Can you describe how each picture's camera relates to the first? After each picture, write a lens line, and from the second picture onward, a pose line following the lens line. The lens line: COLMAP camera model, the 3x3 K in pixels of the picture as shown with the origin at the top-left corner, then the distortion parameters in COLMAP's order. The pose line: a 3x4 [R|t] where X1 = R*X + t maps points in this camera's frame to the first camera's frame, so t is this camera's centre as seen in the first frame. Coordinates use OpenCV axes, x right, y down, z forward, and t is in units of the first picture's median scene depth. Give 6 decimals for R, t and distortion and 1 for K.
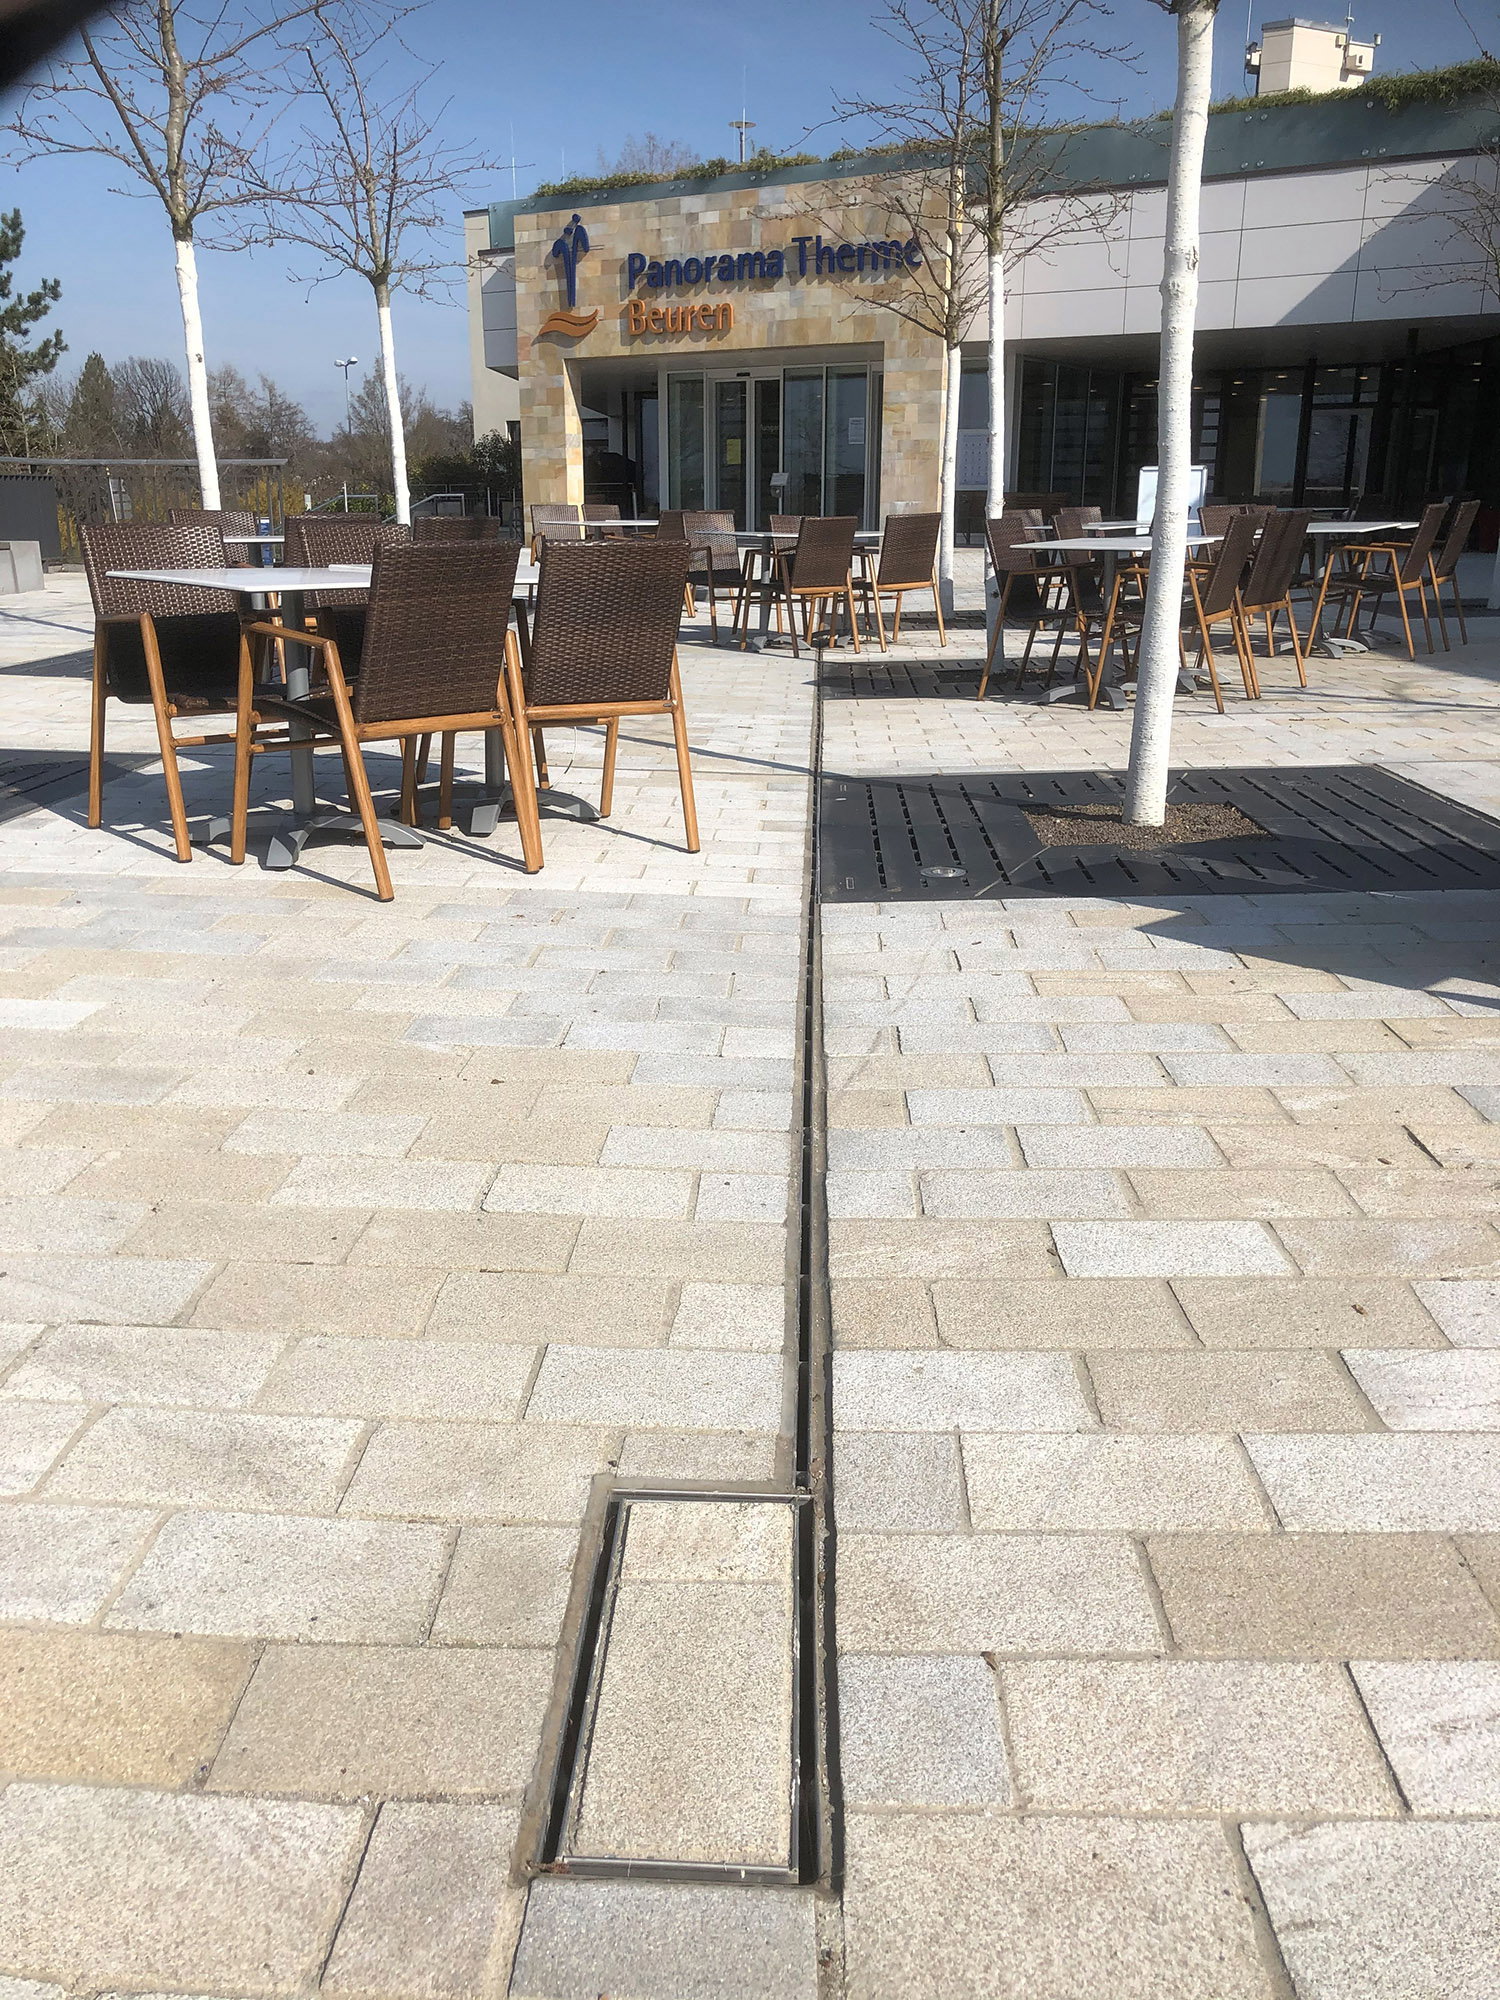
lens RADIAL K [[1623.4, 0, 750.0], [0, 1623.4, 1000.0], [0, 0, 1]] dist [-0.002707, -0.004642]
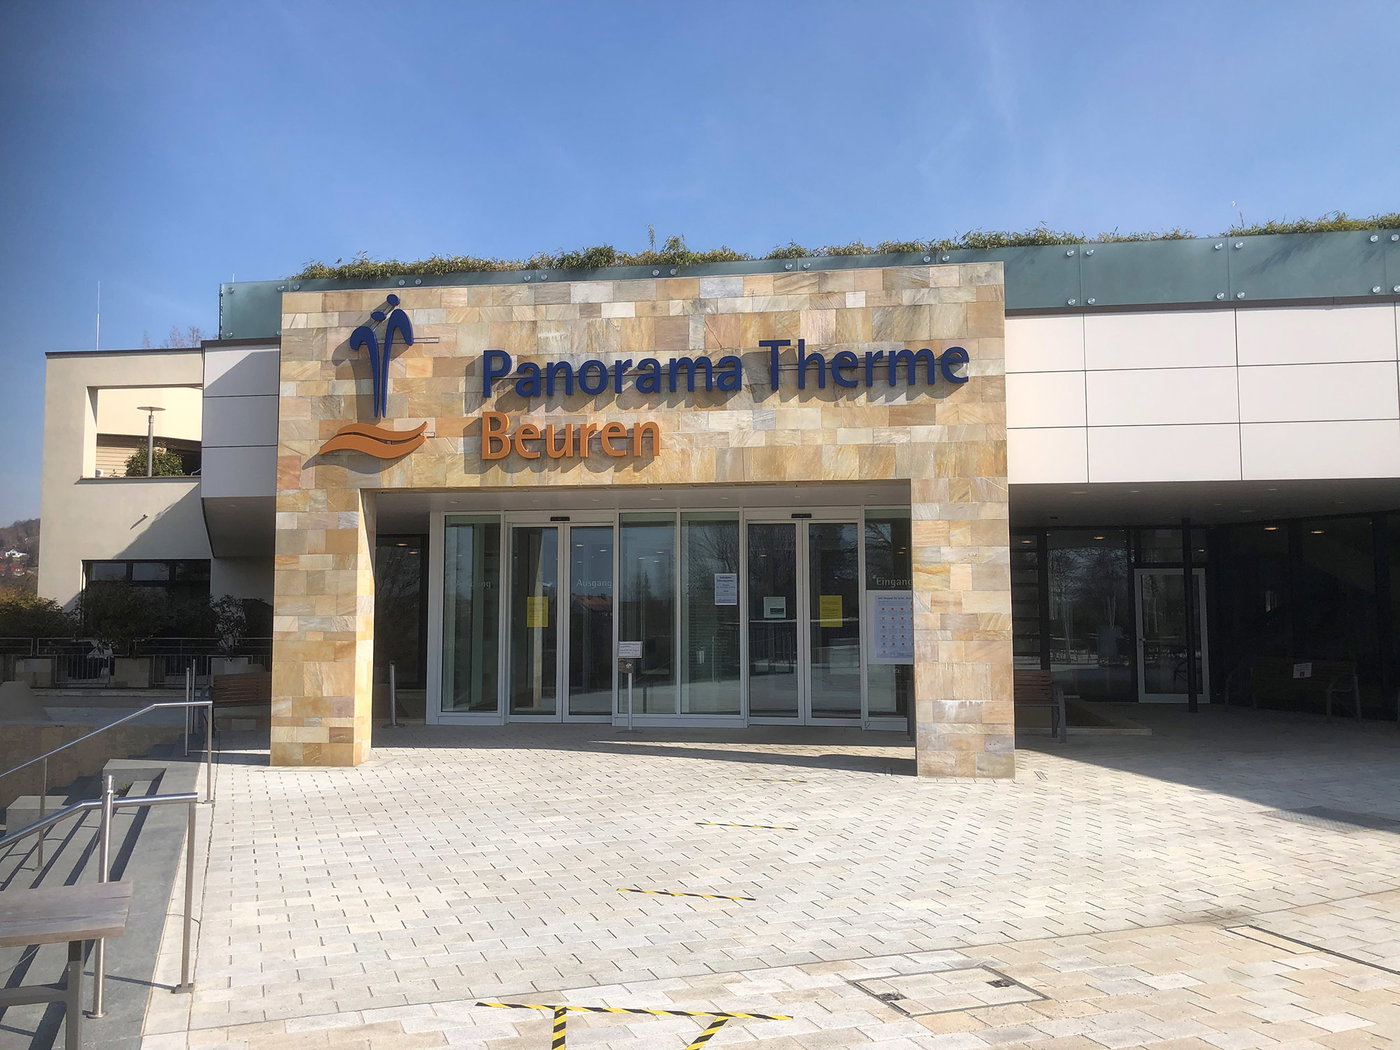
lens RADIAL K [[1144.6, 0, 700.0], [0, 1144.6, 525.0], [0, 0, 1]] dist [0.101286, -0.001609]
pose [[0.913985, 0.025209, 0.404964, -0.190431], [0.122679, 0.934186, -0.335033, -0.217873], [-0.386758, 0.355896, 0.850739, 0.581455]]
